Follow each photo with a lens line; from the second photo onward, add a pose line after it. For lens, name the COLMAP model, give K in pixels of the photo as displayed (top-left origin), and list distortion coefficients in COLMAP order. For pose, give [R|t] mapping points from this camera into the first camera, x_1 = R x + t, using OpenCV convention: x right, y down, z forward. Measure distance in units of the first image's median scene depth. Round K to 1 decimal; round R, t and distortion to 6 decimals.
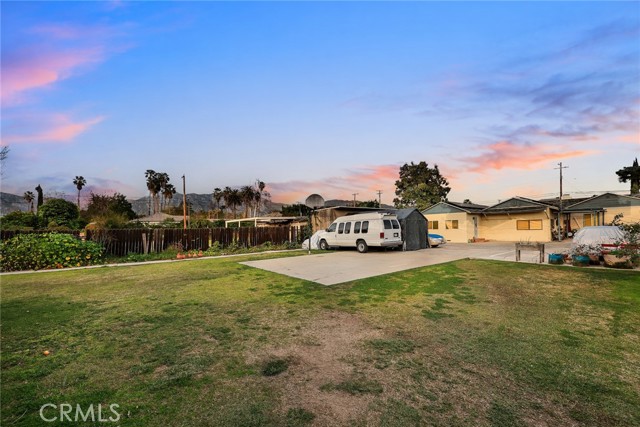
lens RADIAL K [[261.8, 0, 318.6], [0, 261.8, 216.1], [0, 0, 1]] dist [-0.003974, -0.000757]
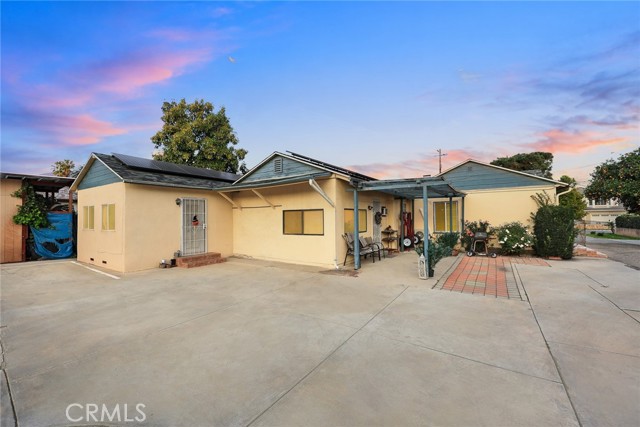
lens RADIAL K [[261.8, 0, 320.1], [0, 261.8, 213.1], [0, 0, 1]] dist [-0.003974, -0.000757]
pose [[0.962561, 0.023525, 0.270044, 0.679612], [-0.028330, 0.999502, 0.013908, 0.012475], [-0.269582, -0.021038, 0.962748, 0.574953]]
